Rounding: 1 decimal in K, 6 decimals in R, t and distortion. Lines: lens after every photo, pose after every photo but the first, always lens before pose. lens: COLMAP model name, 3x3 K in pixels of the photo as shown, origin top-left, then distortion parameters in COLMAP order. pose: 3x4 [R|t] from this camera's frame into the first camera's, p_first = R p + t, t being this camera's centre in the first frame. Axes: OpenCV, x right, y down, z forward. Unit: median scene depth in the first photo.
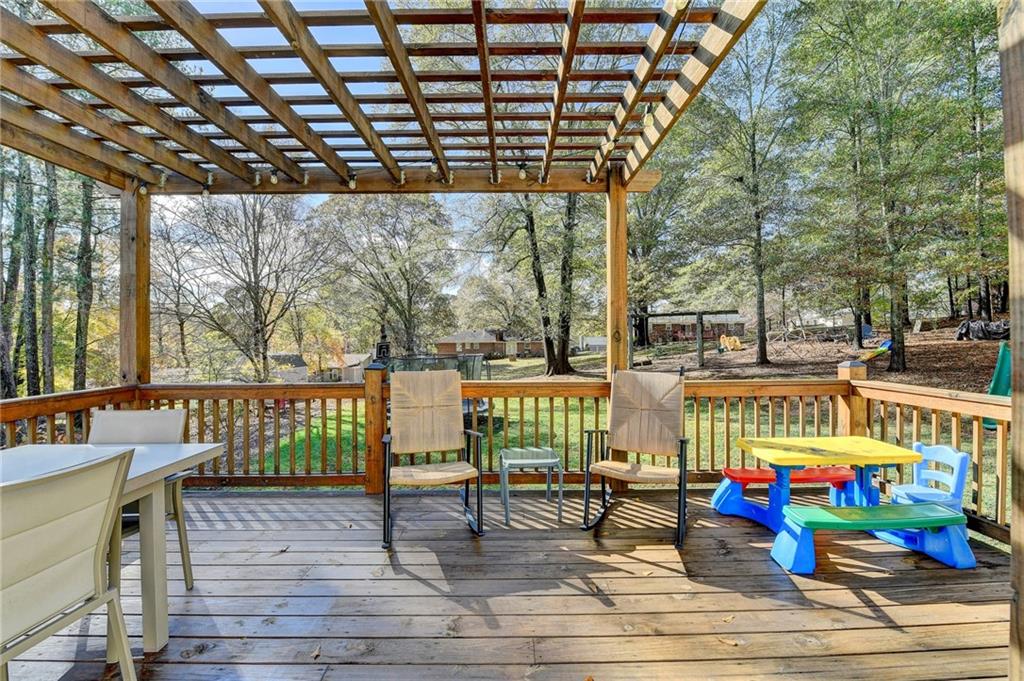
lens RADIAL K [[418.1, 0, 512.0], [0, 418.1, 340.5], [0, 0, 1]] dist [-0.015207, -0.000538]
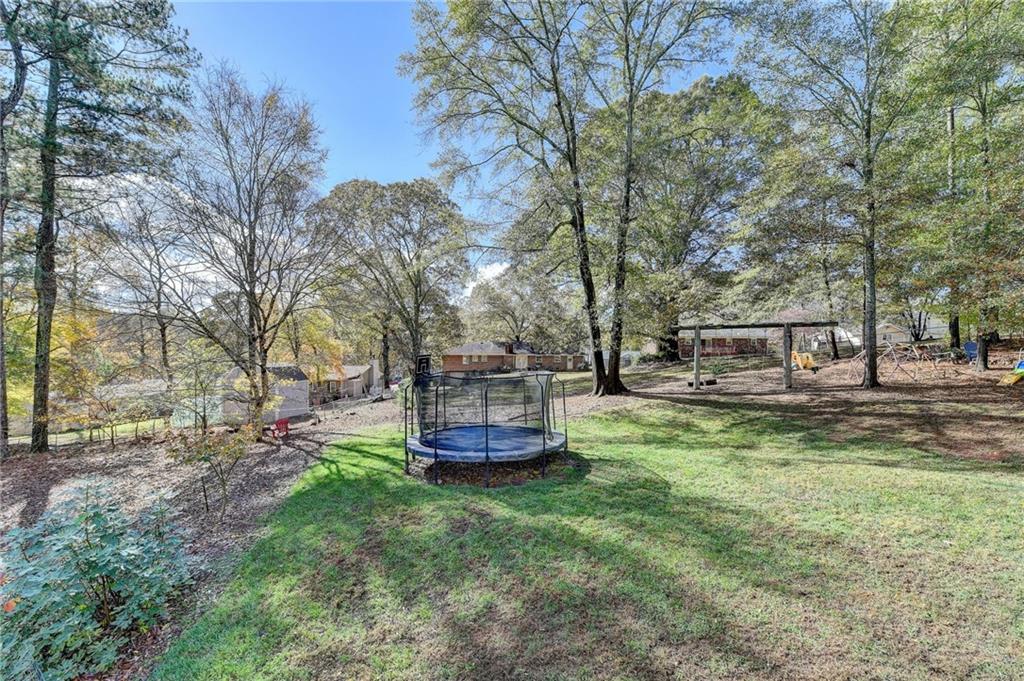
lens RADIAL K [[413.4, 0, 510.1], [0, 413.4, 357.4], [0, 0, 1]] dist [-0.021576, -0.000045]
pose [[0.999594, 0.014050, 0.024797, -0.126669], [-0.014302, 0.999848, 0.009982, -0.000334], [-0.024653, -0.010332, 0.999643, 0.175974]]
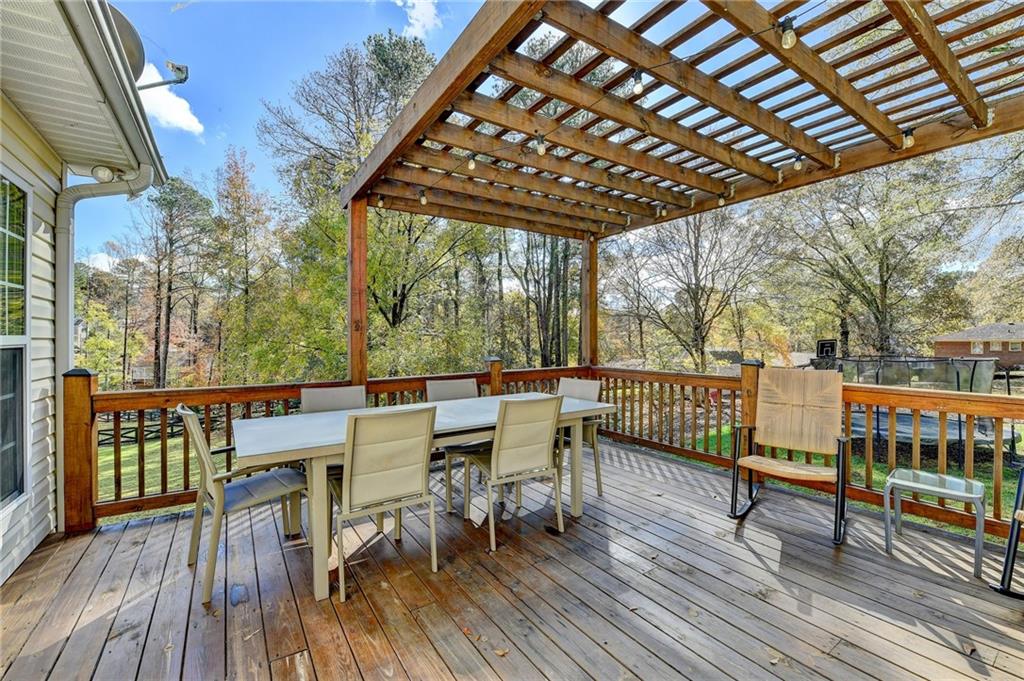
lens RADIAL K [[424.9, 0, 512.0], [0, 424.9, 340.5], [0, 0, 1]] dist [-0.013976, 0.000023]
pose [[0.555729, 0.010208, -0.831301, 0.045104], [-0.003273, 0.999944, 0.010090, -0.000521], [0.831357, -0.002886, 0.555731, -0.021615]]
